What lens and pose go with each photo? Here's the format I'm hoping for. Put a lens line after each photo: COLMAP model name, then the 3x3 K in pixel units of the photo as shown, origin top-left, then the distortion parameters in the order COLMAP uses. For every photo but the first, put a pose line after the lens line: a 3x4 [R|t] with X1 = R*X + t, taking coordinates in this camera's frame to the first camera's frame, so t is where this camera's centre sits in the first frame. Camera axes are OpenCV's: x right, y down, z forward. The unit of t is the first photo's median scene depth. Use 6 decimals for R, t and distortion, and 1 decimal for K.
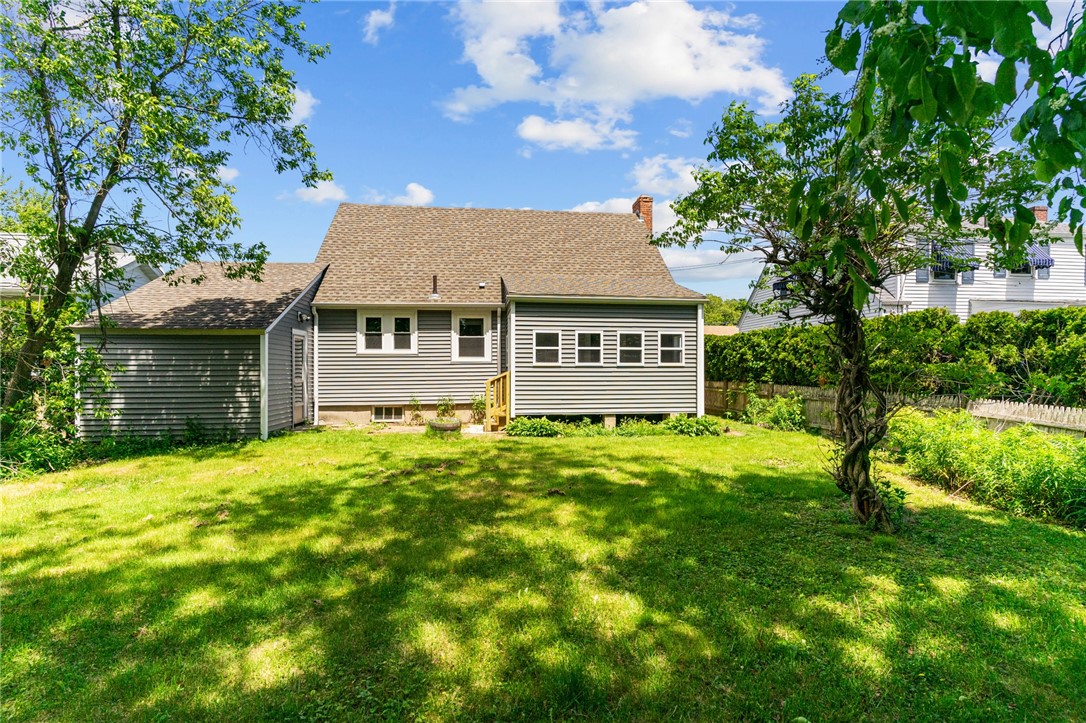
lens RADIAL K [[527.5, 0, 543.0], [0, 527.5, 361.5], [0, 0, 1]] dist [-0.018989, -0.000301]
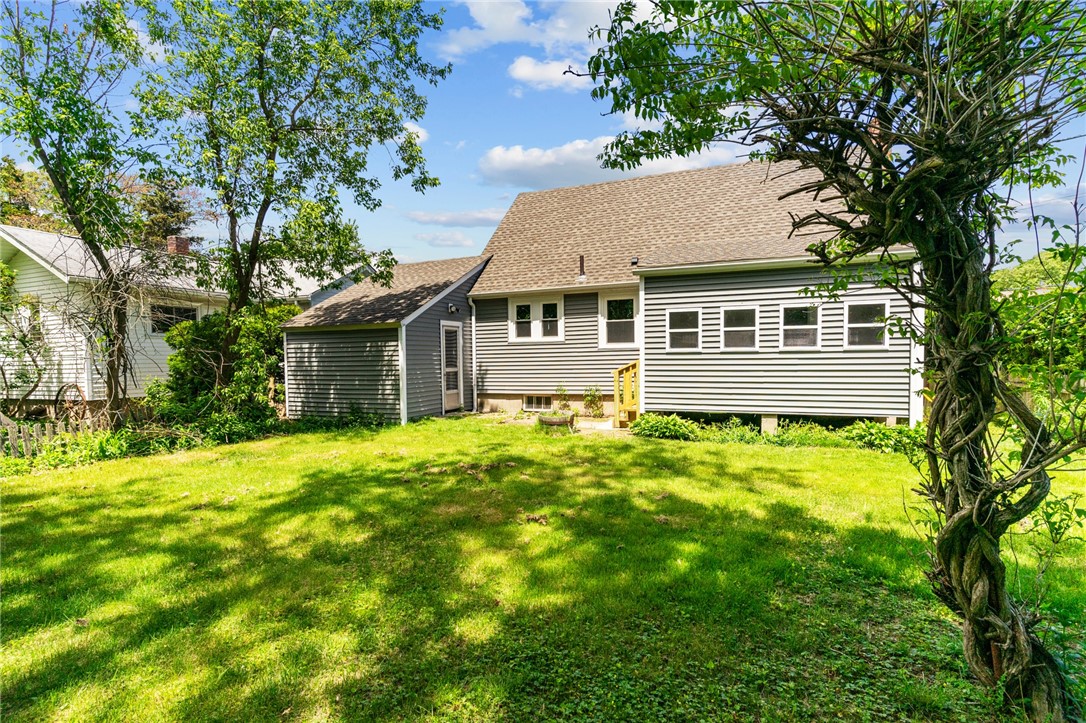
lens RADIAL K [[529.3, 0, 547.4], [0, 529.3, 361.8], [0, 0, 1]] dist [0.001643, -0.000315]
pose [[0.869719, -0.004439, -0.493526, 0.207570], [0.020422, 0.999427, 0.026999, -0.003110], [0.493124, -0.033560, 0.869312, 0.158964]]
